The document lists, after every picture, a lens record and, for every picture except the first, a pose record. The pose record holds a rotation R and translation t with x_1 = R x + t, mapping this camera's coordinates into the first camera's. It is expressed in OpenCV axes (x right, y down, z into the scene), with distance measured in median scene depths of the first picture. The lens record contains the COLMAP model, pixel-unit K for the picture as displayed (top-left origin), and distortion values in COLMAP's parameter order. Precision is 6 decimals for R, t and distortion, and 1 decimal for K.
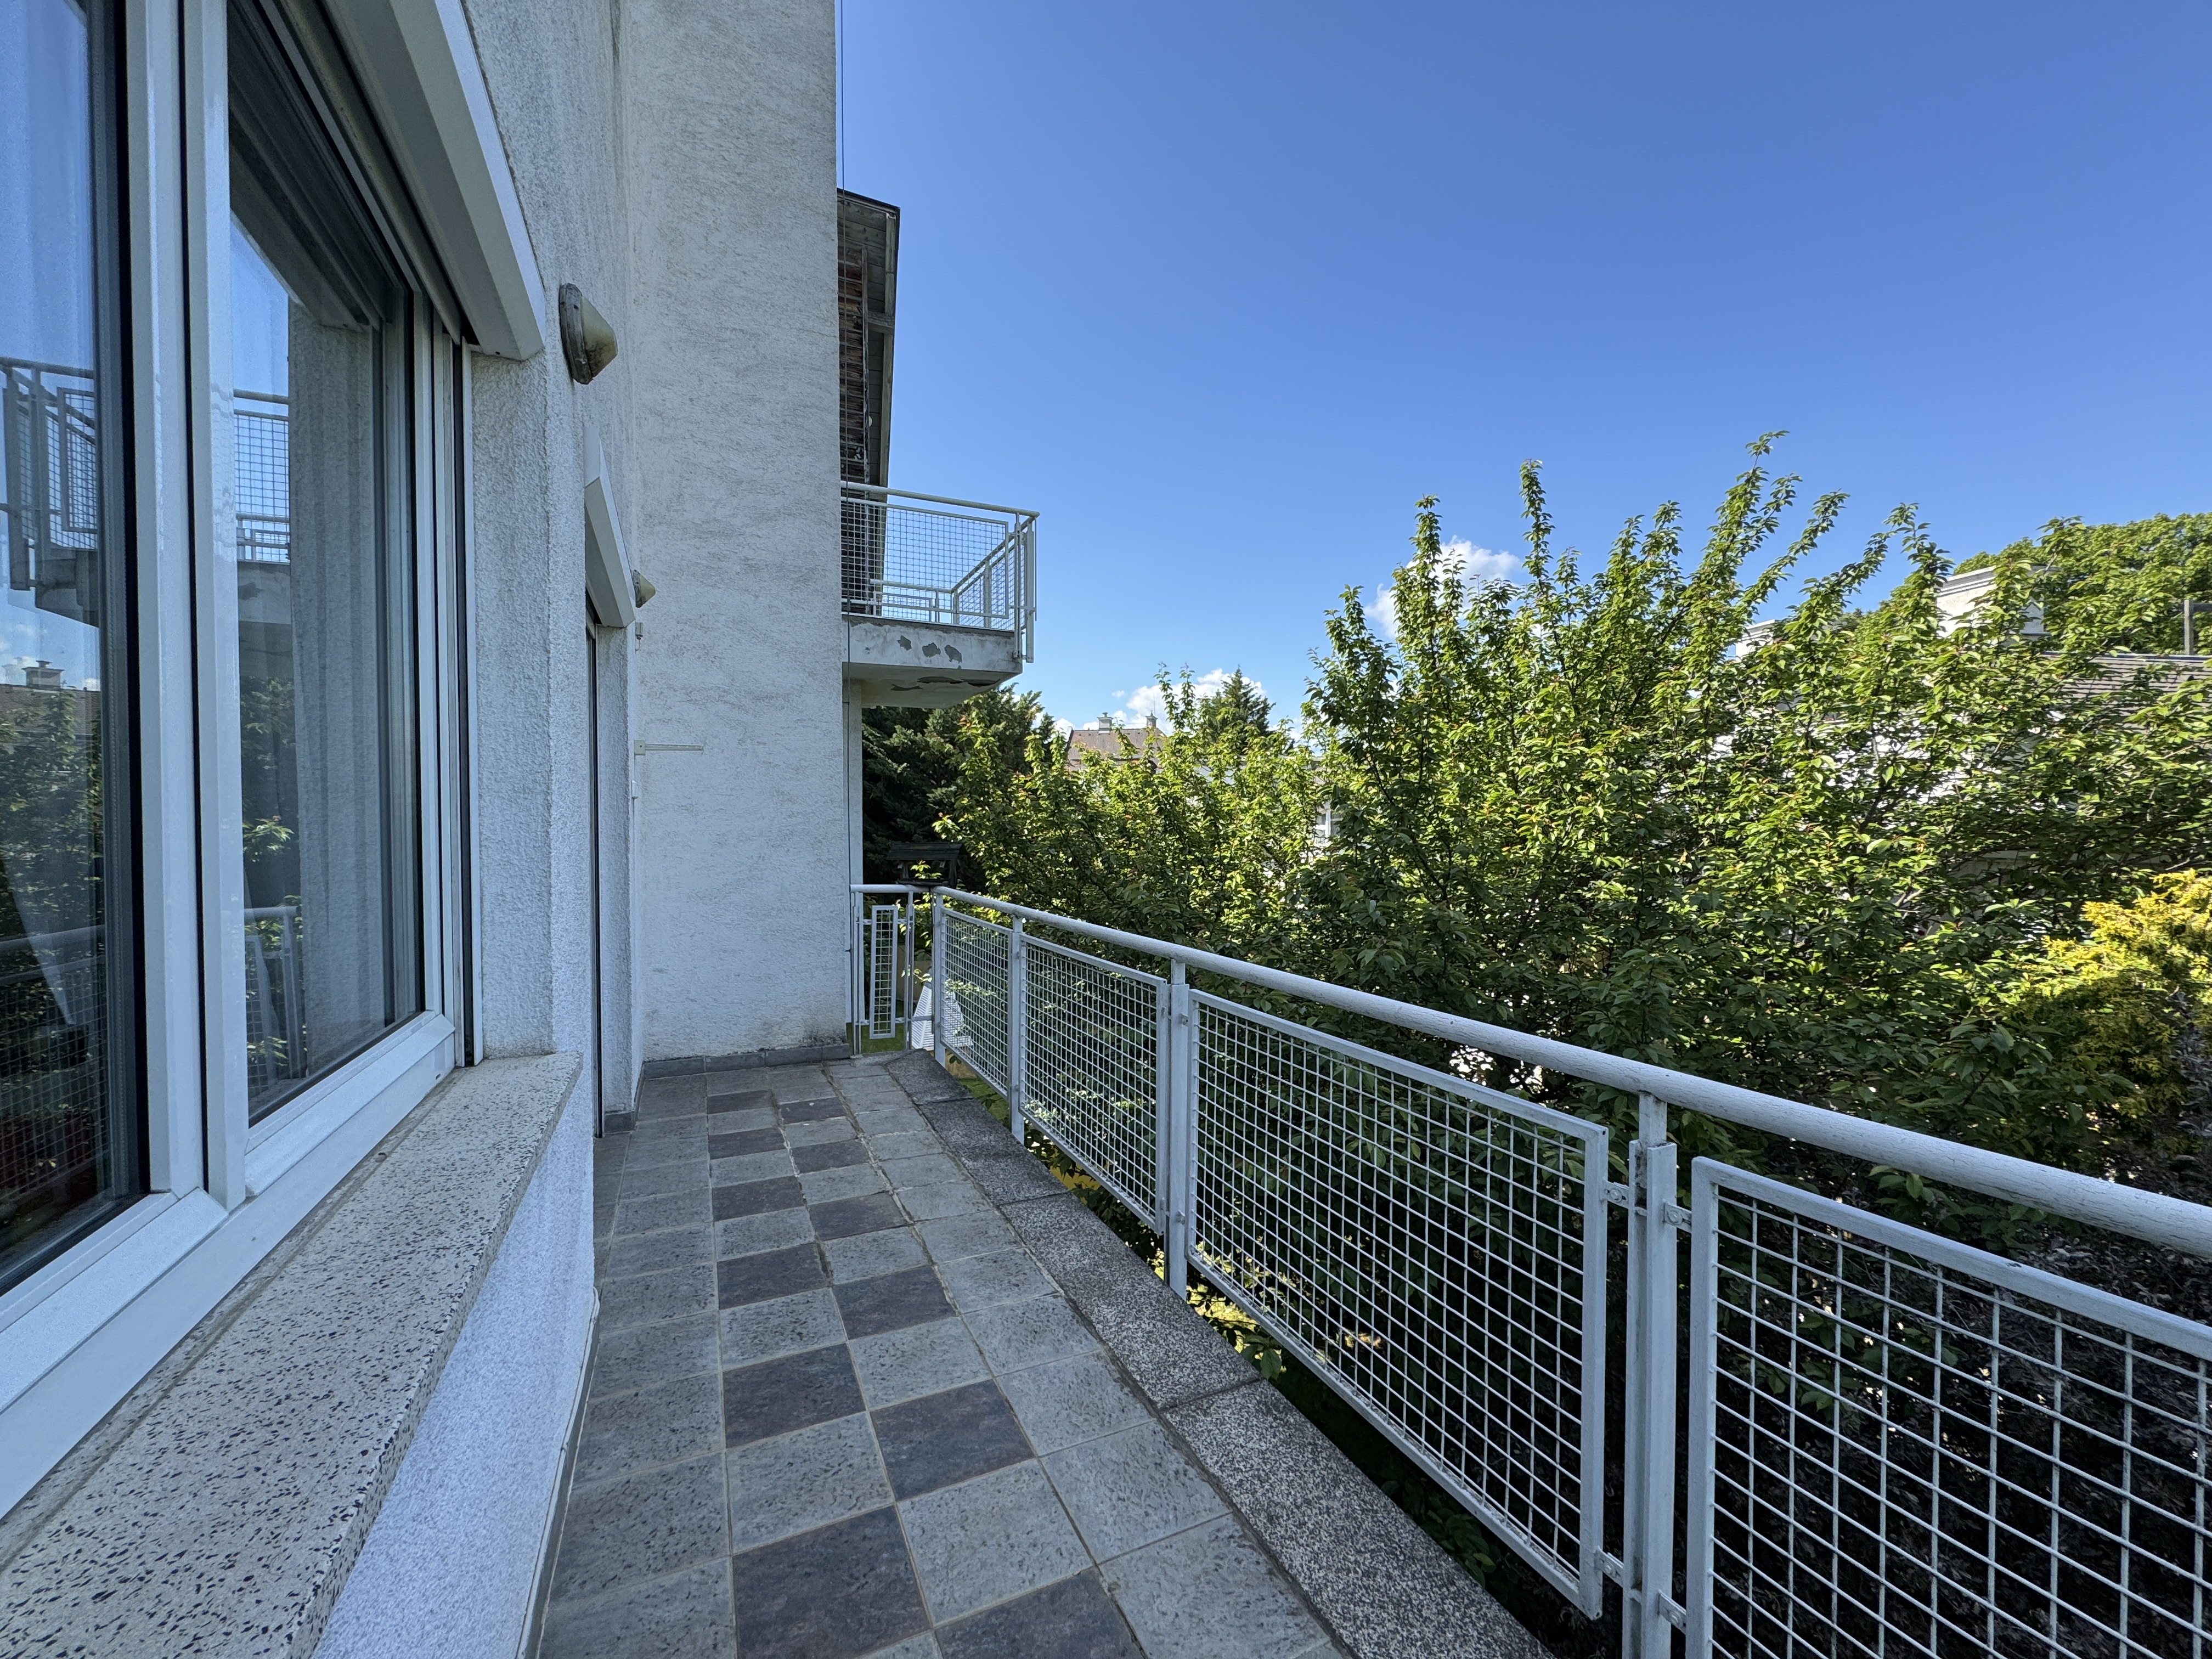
lens RADIAL K [[882.6, 0, 1097.8], [0, 882.6, 833.7], [0, 0, 1]] dist [-0.001134, 0.000714]
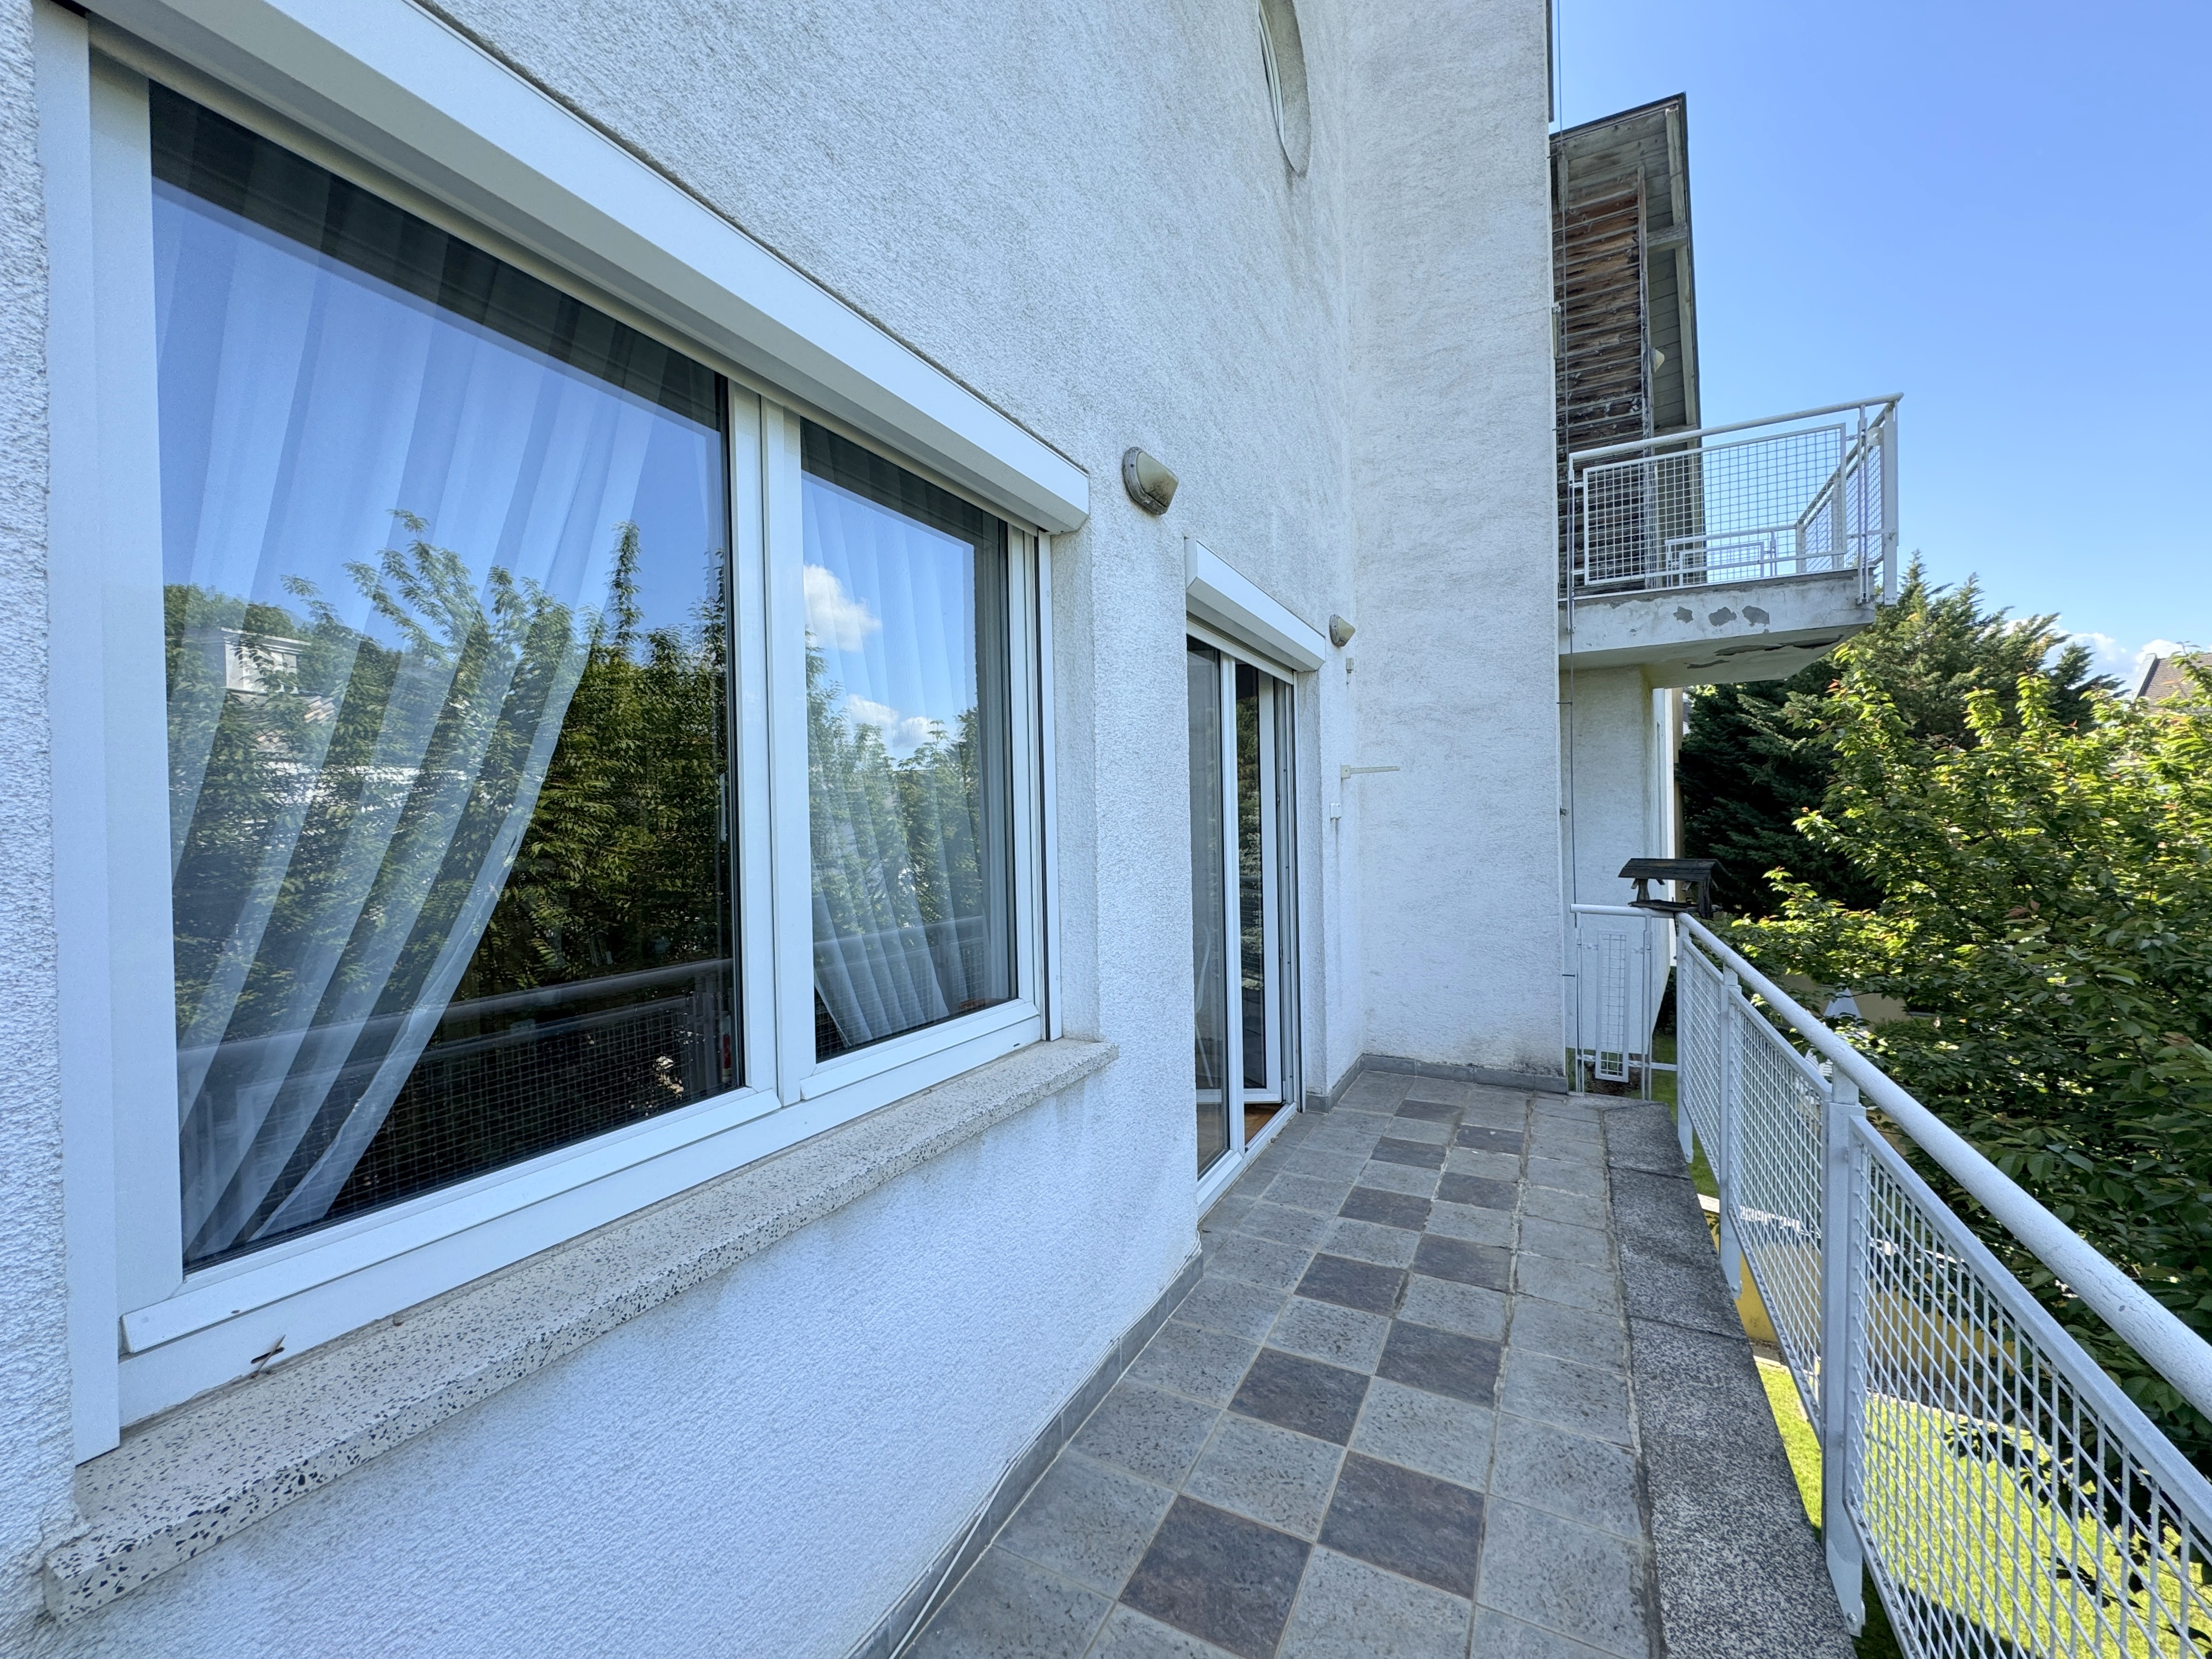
lens RADIAL K [[882.6, 0, 1103.2], [0, 882.6, 832.8], [0, 0, 1]] dist [-0.001134, 0.000714]
pose [[0.605935, 0.000601, -0.795514, 0.191837], [0.008403, 0.999939, 0.007156, -0.032981], [0.795470, -0.011021, 0.605893, 0.085256]]
